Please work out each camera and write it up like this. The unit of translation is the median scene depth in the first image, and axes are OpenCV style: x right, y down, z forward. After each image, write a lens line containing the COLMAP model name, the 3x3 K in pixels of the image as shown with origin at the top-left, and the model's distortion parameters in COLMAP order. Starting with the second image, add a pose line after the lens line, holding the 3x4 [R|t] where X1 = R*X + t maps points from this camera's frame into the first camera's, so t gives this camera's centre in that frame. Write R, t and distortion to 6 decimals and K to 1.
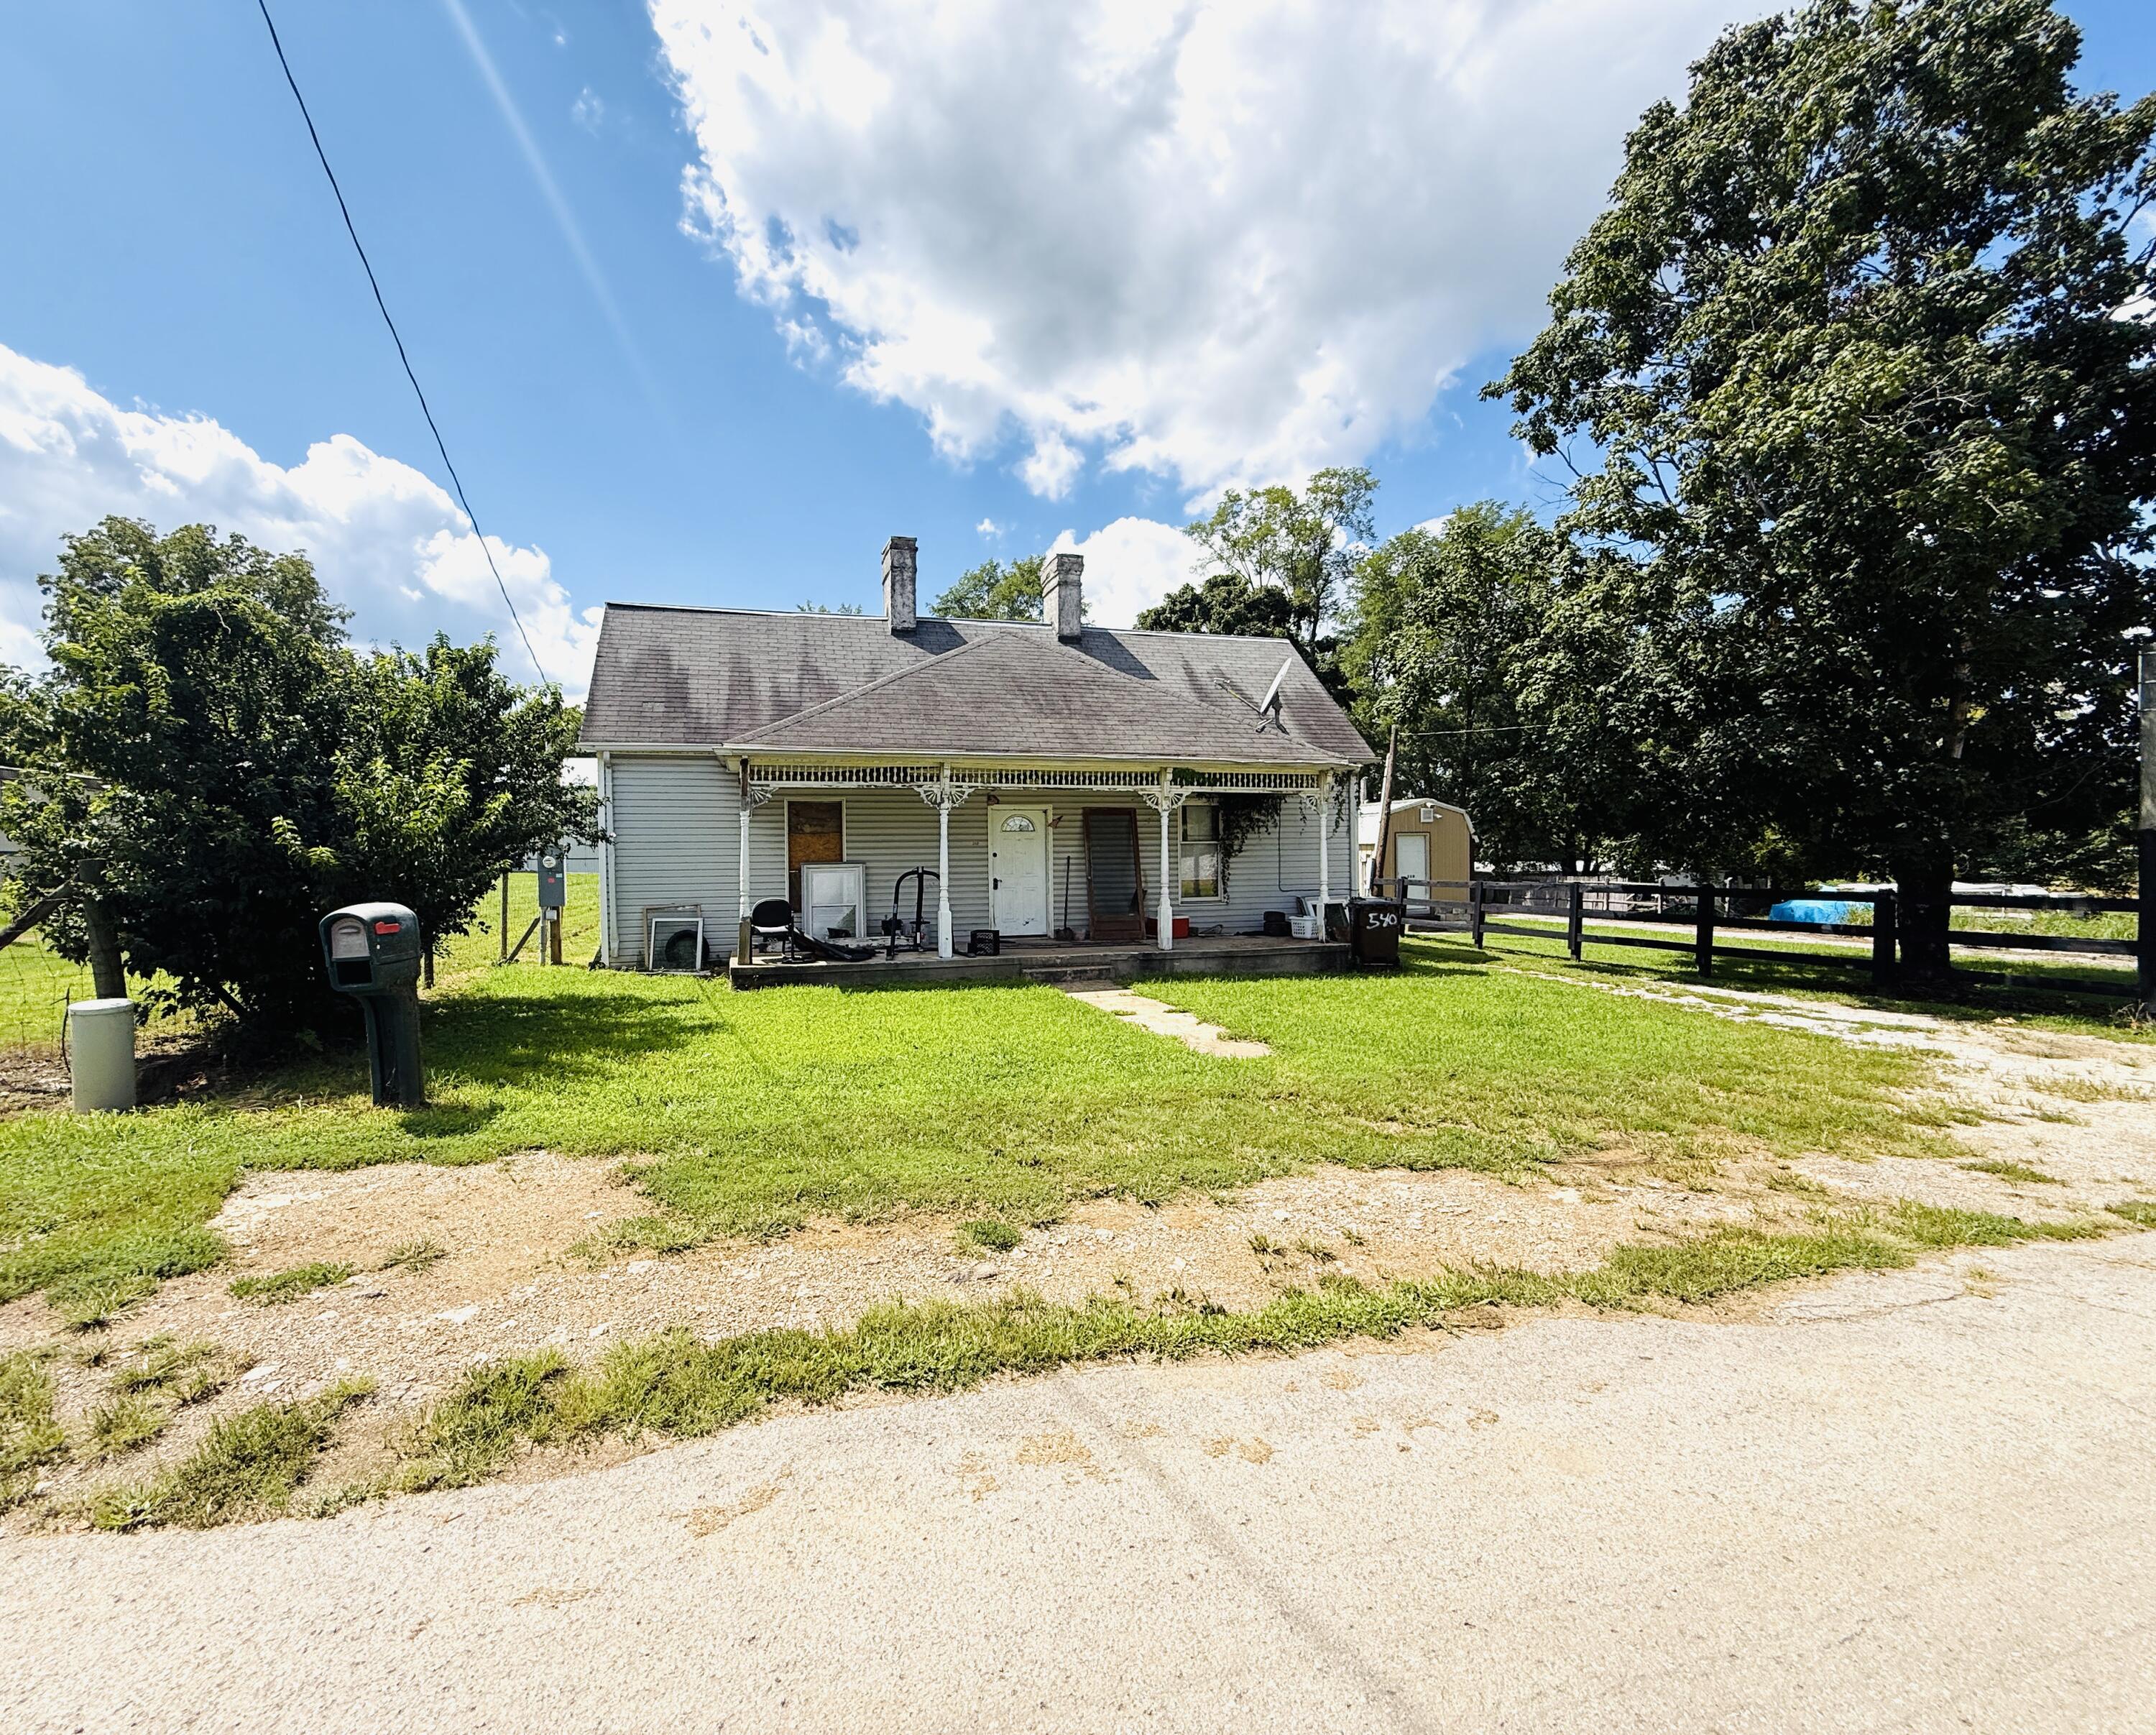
lens RADIAL K [[903.9, 0, 1076.2], [0, 903.9, 865.9], [0, 0, 1]] dist [-0.000388, 0.000601]
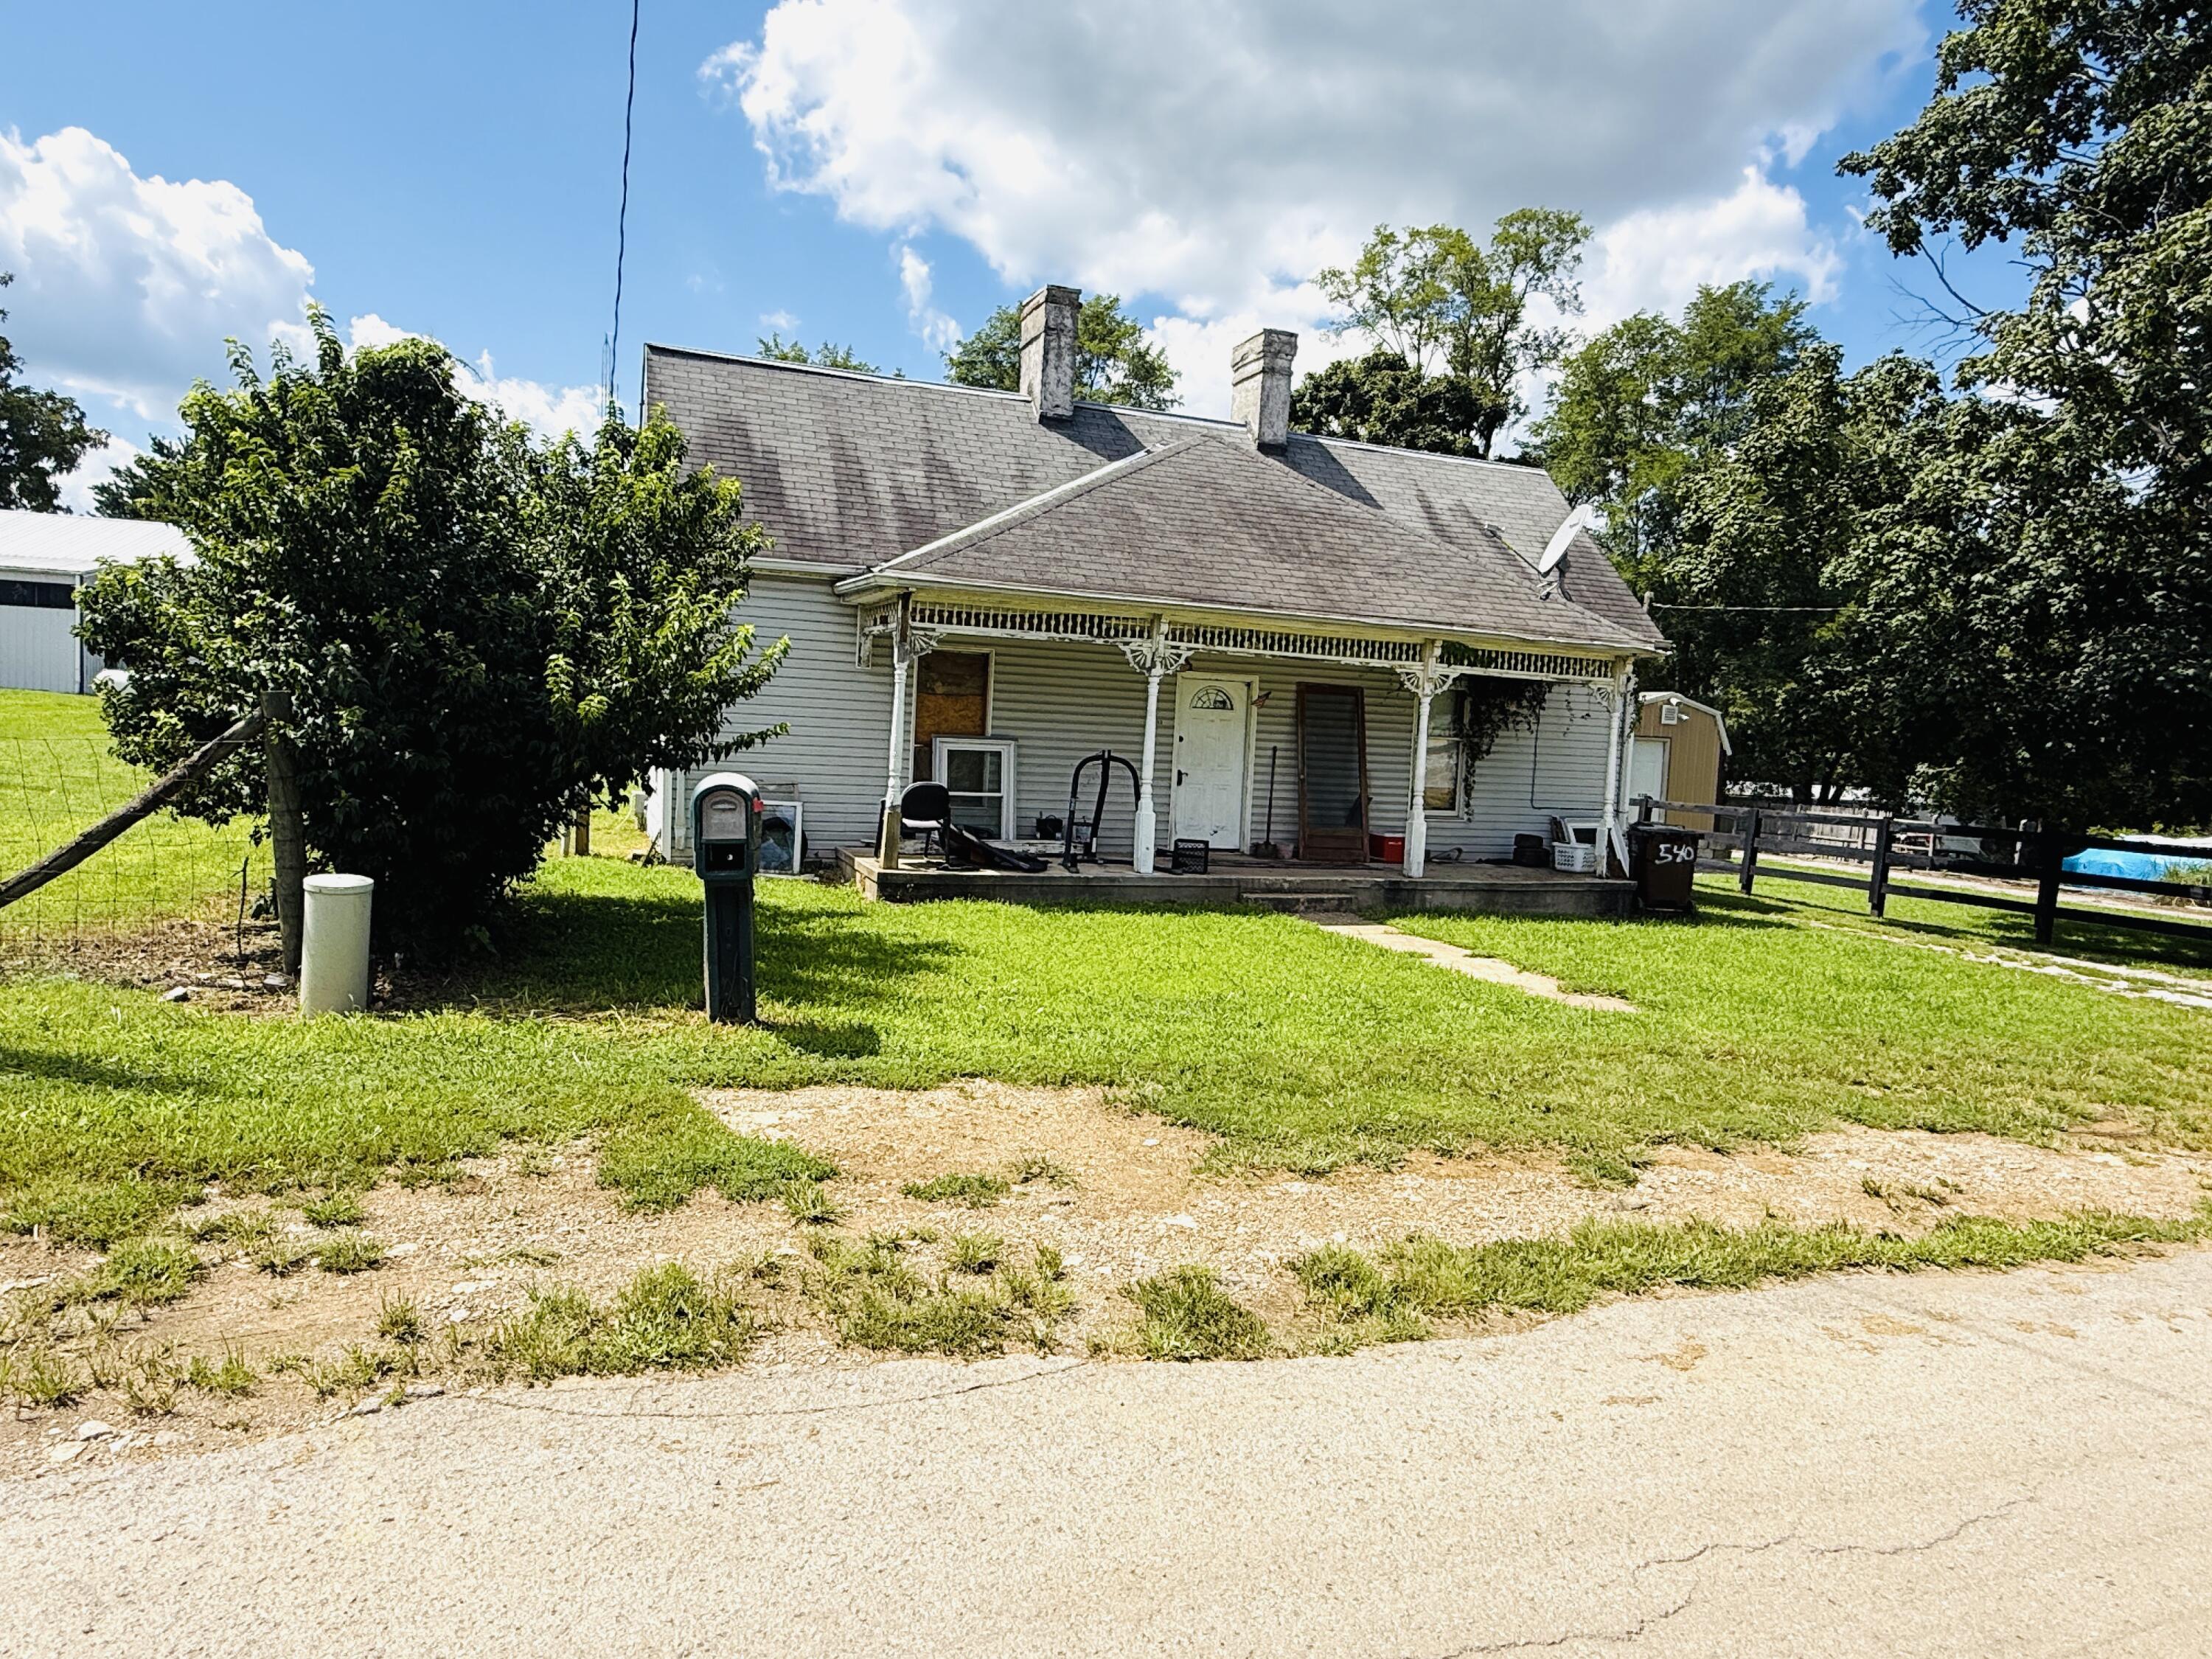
lens RADIAL K [[1374.0, 0, 1107.8], [0, 1374.0, 824.2], [0, 0, 1]] dist [0.002836, -0.002571]
pose [[0.992869, 0.054219, 0.106170, -0.276442], [-0.060283, 0.996678, 0.054760, -0.000605], [-0.102848, -0.060770, 0.992839, -0.125010]]
